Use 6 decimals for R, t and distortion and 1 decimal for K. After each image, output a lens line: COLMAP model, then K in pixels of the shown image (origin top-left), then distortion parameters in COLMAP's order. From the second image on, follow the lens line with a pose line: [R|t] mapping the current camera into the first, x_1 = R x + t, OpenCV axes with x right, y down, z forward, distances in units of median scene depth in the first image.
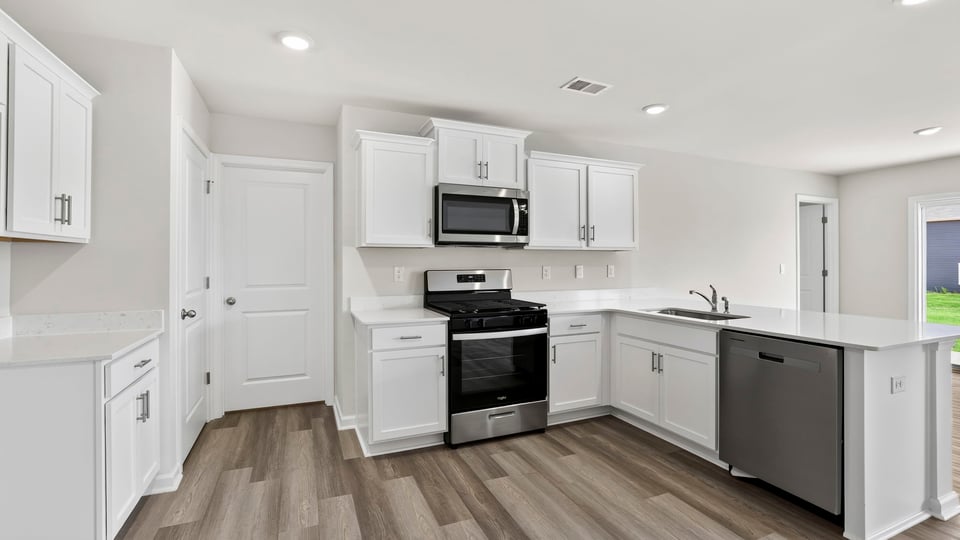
lens RADIAL K [[419.5, 0, 476.0], [0, 419.5, 262.9], [0, 0, 1]] dist [-0.029865, 0.000428]
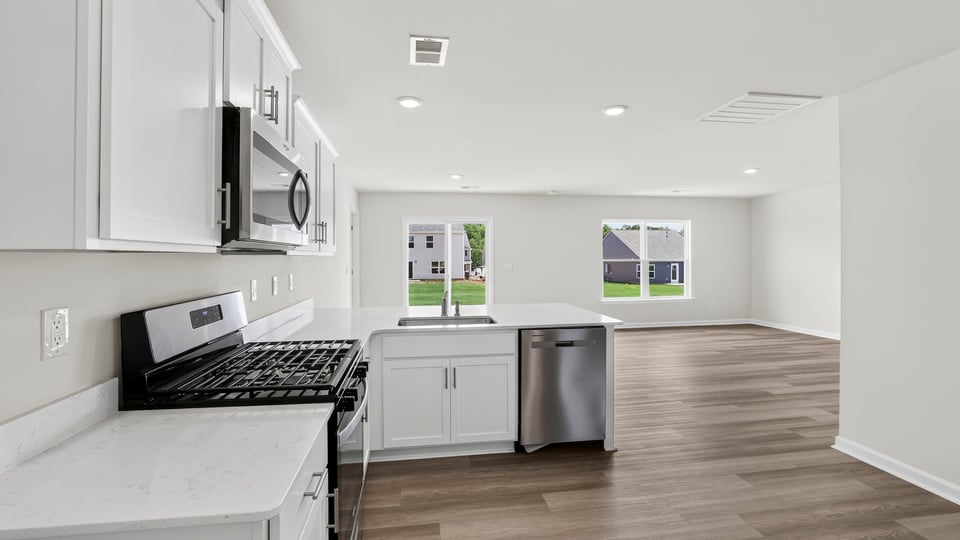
lens RADIAL K [[419.5, 0, 469.0], [0, 419.5, 258.3], [0, 0, 1]] dist [-0.029865, 0.000428]
pose [[0.260014, -0.005250, 0.965591, -0.475547], [0.008037, 0.999962, 0.003272, -0.034940], [-0.965572, 0.006910, 0.260046, 0.724342]]
